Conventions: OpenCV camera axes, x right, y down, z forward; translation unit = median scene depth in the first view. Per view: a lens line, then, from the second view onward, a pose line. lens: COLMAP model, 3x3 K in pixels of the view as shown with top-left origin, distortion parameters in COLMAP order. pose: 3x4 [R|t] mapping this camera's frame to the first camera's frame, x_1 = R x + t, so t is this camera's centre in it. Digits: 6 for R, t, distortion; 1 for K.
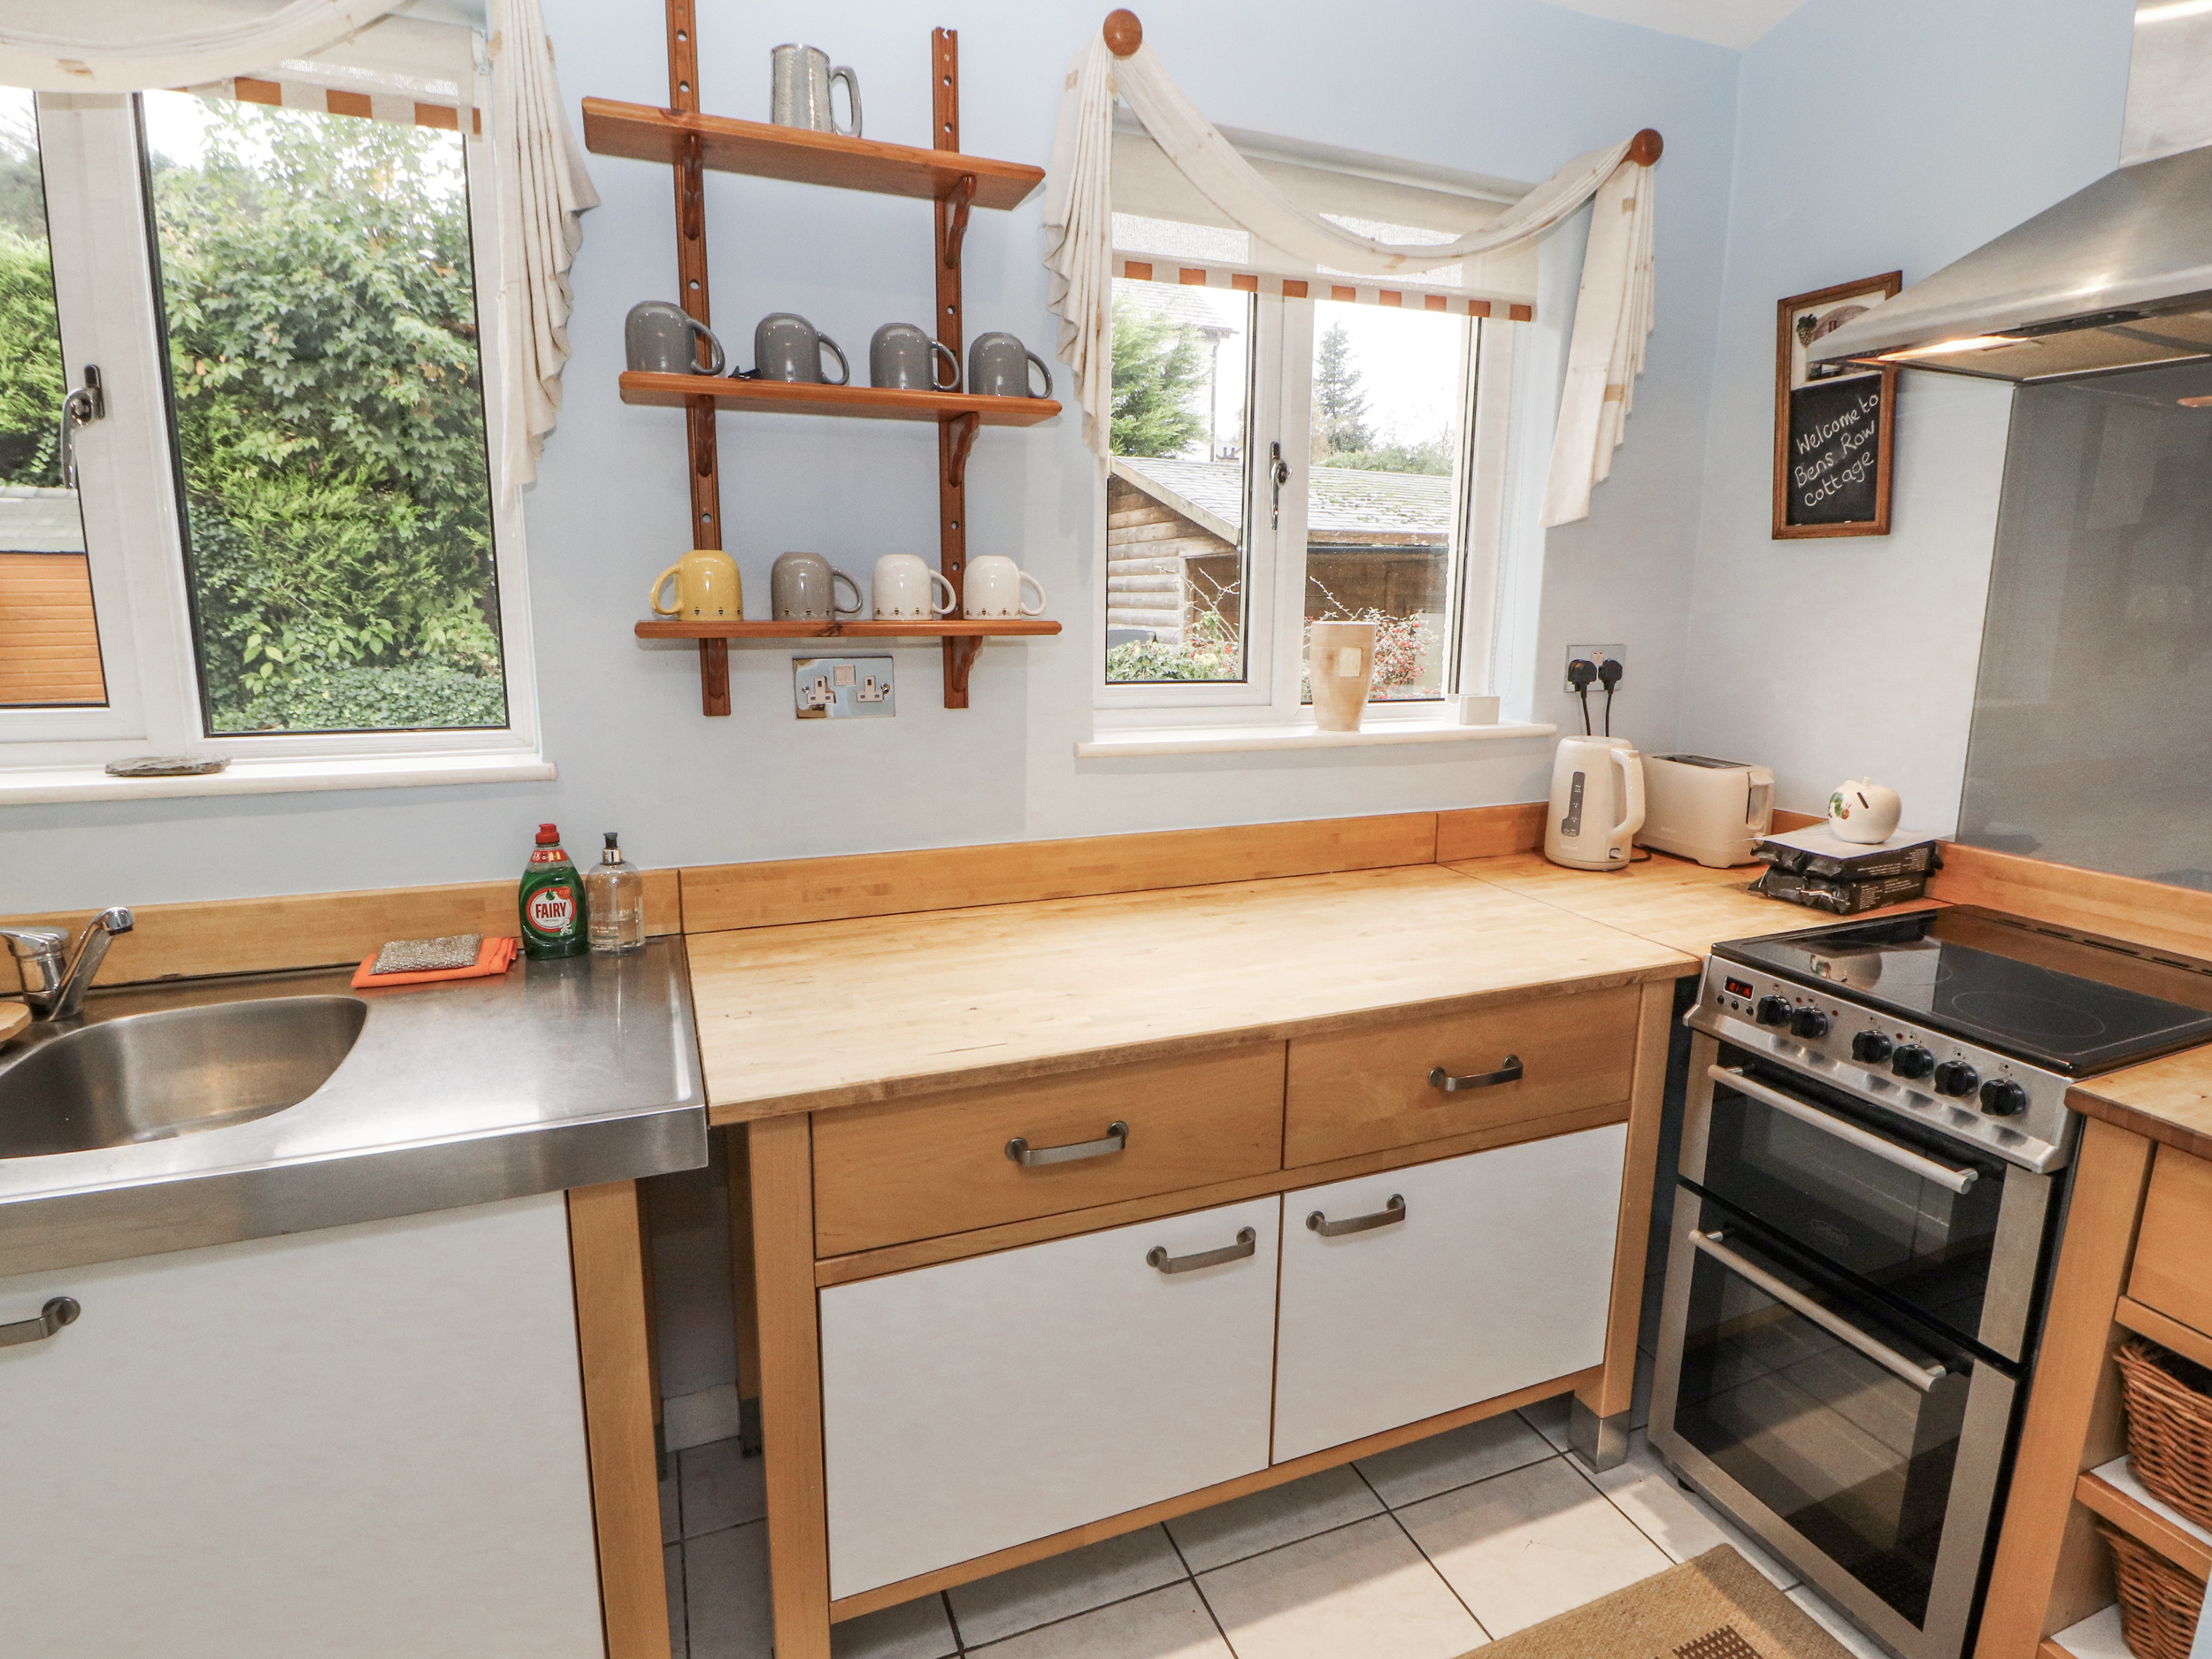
lens RADIAL K [[1185.4, 0, 1105.2], [0, 1185.4, 799.5], [0, 0, 1]] dist [0.000633, -0.018945]
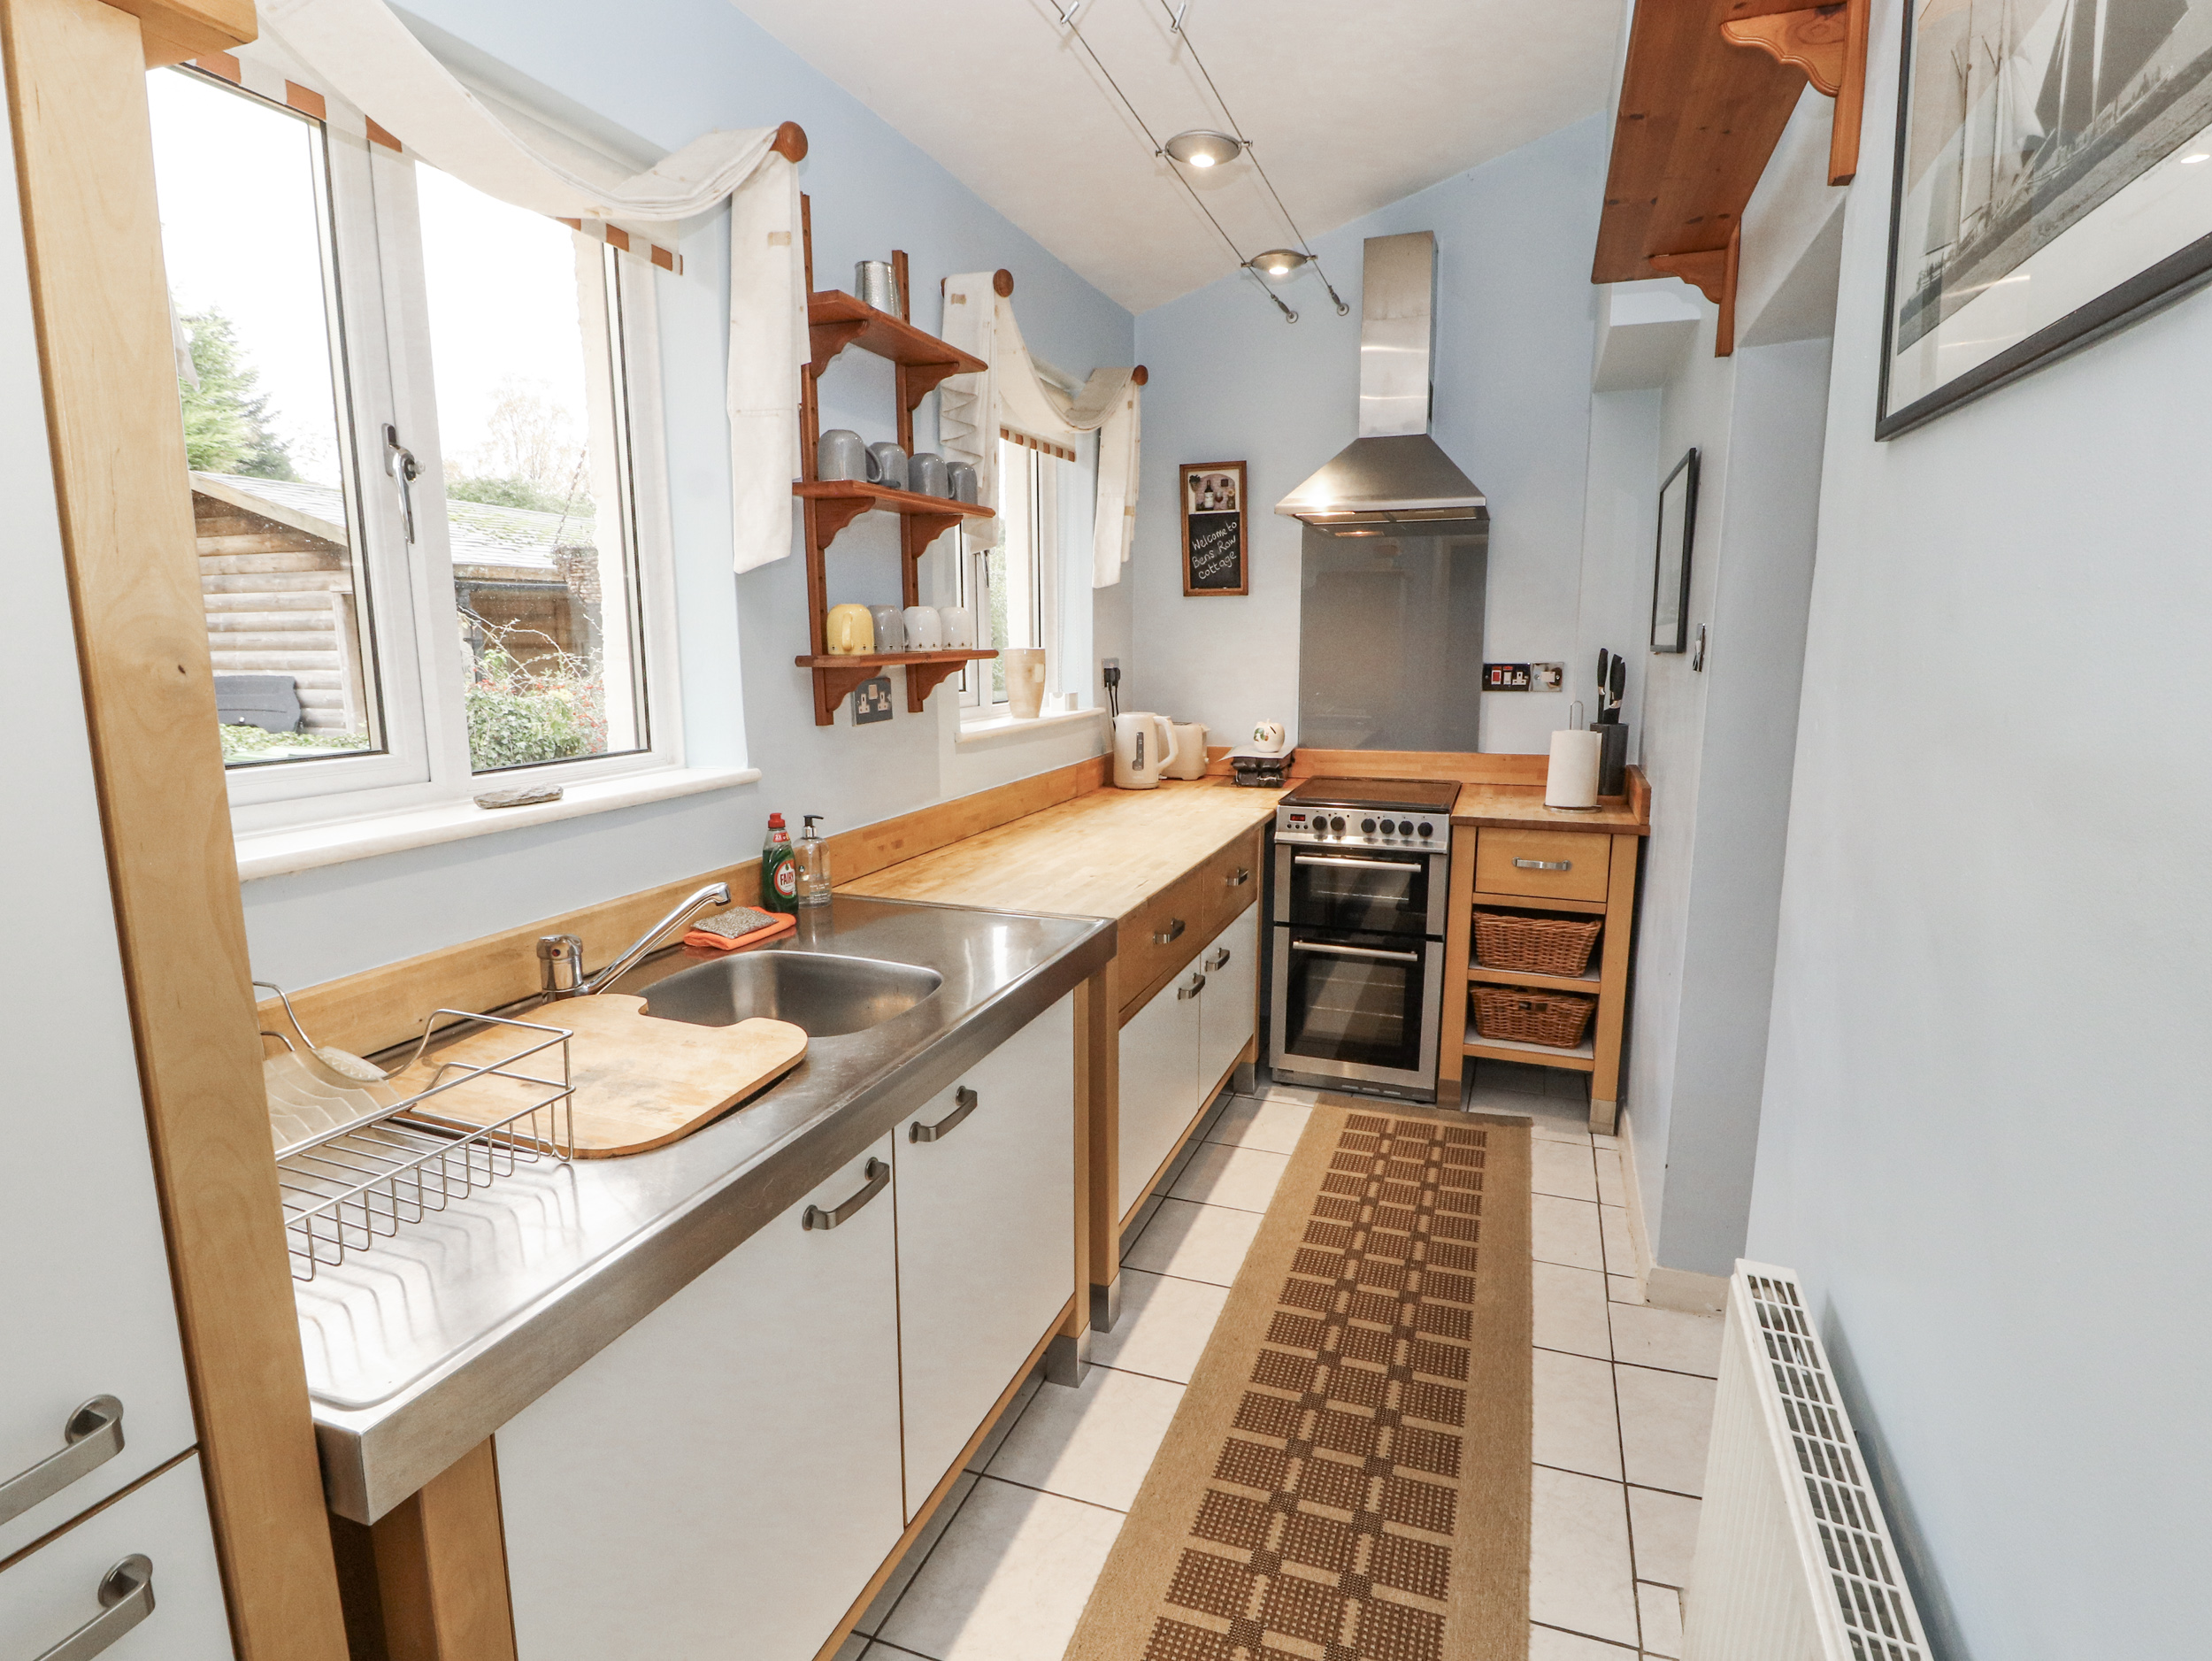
lens RADIAL K [[1182.7, 0, 1135.7], [0, 1182.7, 819.6], [0, 0, 1]] dist [-0.000329, -0.016133]
pose [[0.651016, -0.131146, 0.747649, -1.040296], [0.138943, 0.988909, 0.052480, 0.013209], [-0.746239, 0.069715, 0.662018, -0.131936]]
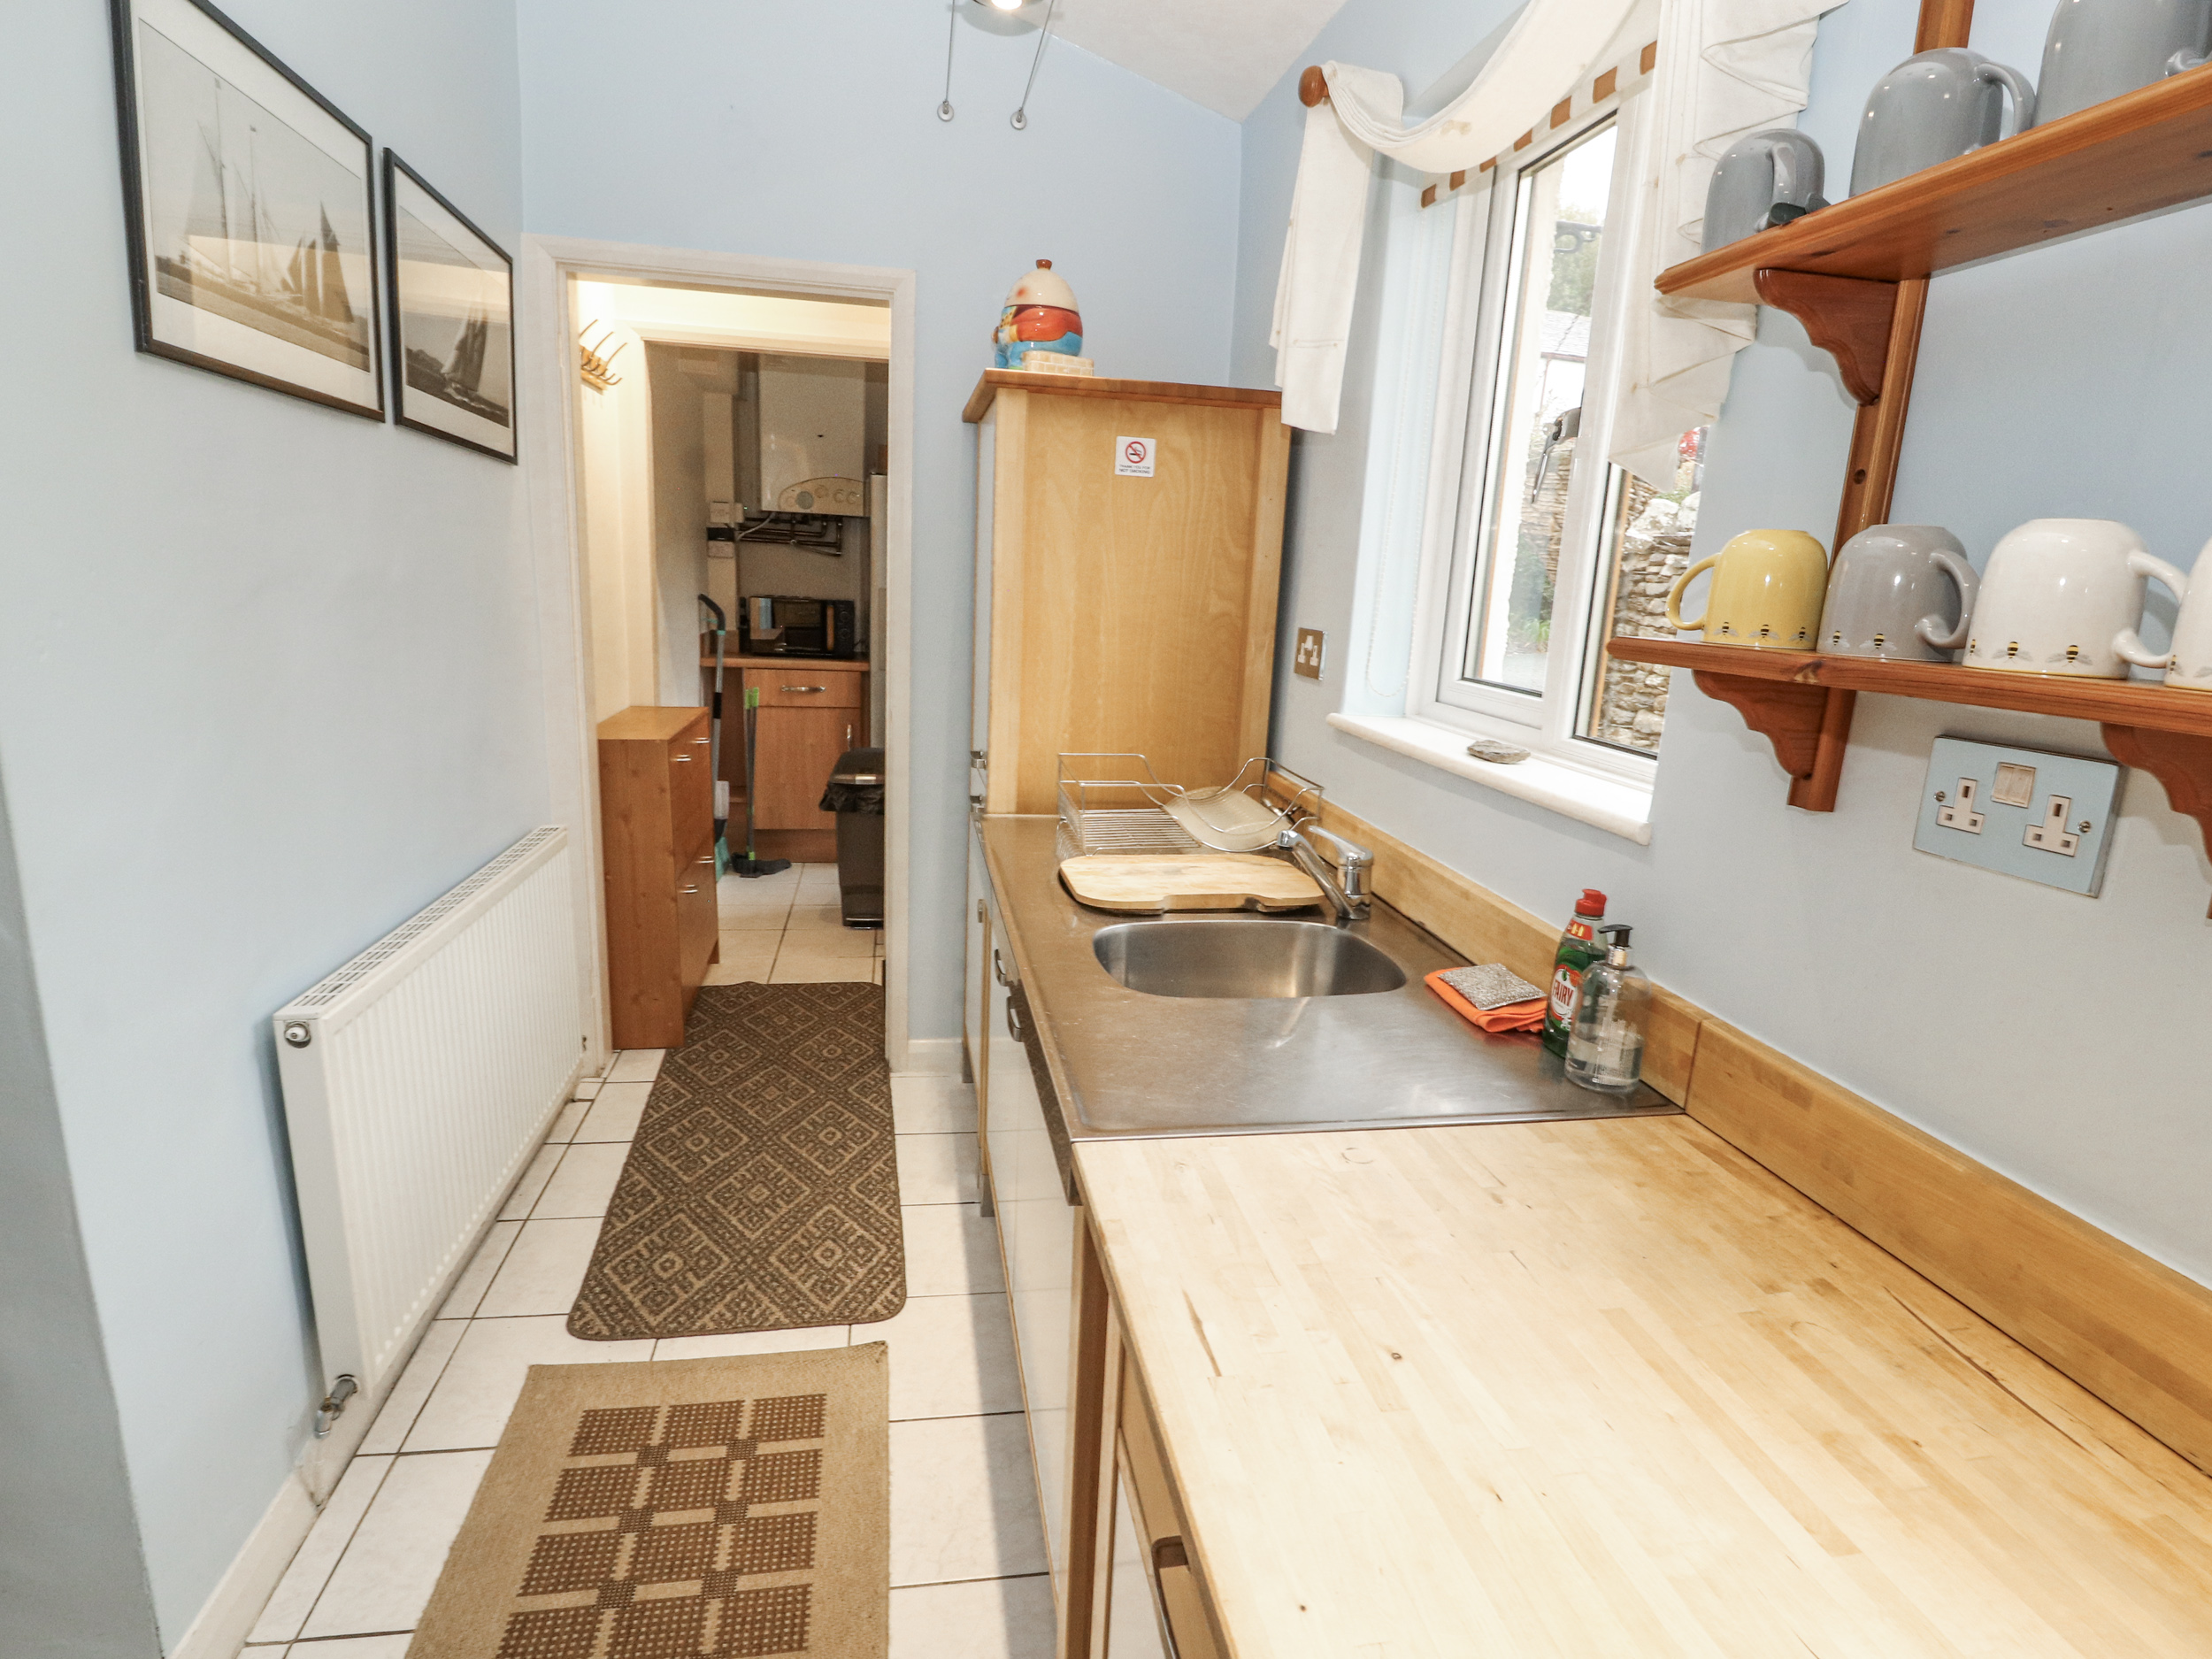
lens RADIAL K [[1173.9, 0, 1114.1], [0, 1173.9, 836.6], [0, 0, 1]] dist [-0.001343, -0.016046]
pose [[-0.199637, 0.192657, -0.960744, 0.295916], [-0.224420, 0.945429, 0.236219, -0.111773], [0.953824, 0.262769, -0.145507, 0.703050]]
